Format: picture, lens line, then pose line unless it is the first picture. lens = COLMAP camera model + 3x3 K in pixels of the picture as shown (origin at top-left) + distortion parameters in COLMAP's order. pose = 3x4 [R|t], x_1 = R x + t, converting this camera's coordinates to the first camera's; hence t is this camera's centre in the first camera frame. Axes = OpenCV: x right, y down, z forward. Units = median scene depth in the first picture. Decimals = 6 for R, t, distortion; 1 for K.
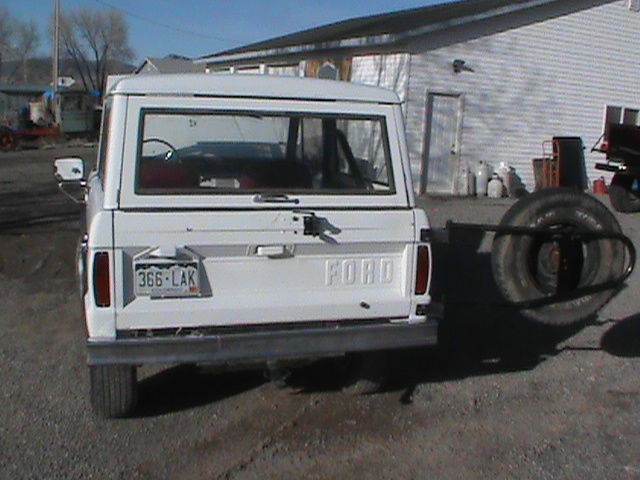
lens RADIAL K [[759.7, 0, 280.7], [0, 759.7, 241.6], [0, 0, 1]] dist [-0.242119, 0.185283]
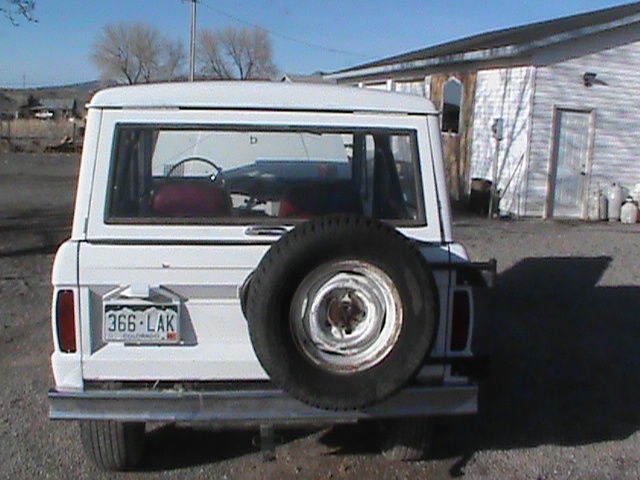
lens RADIAL K [[759.7, 0, 280.7], [0, 759.7, 241.6], [0, 0, 1]] dist [-0.242119, 0.185283]
pose [[0.981019, 0.021019, -0.192770, 0.107744], [-0.025372, 0.999475, -0.020143, -0.019264], [0.192245, 0.024651, 0.981037, 0.126402]]
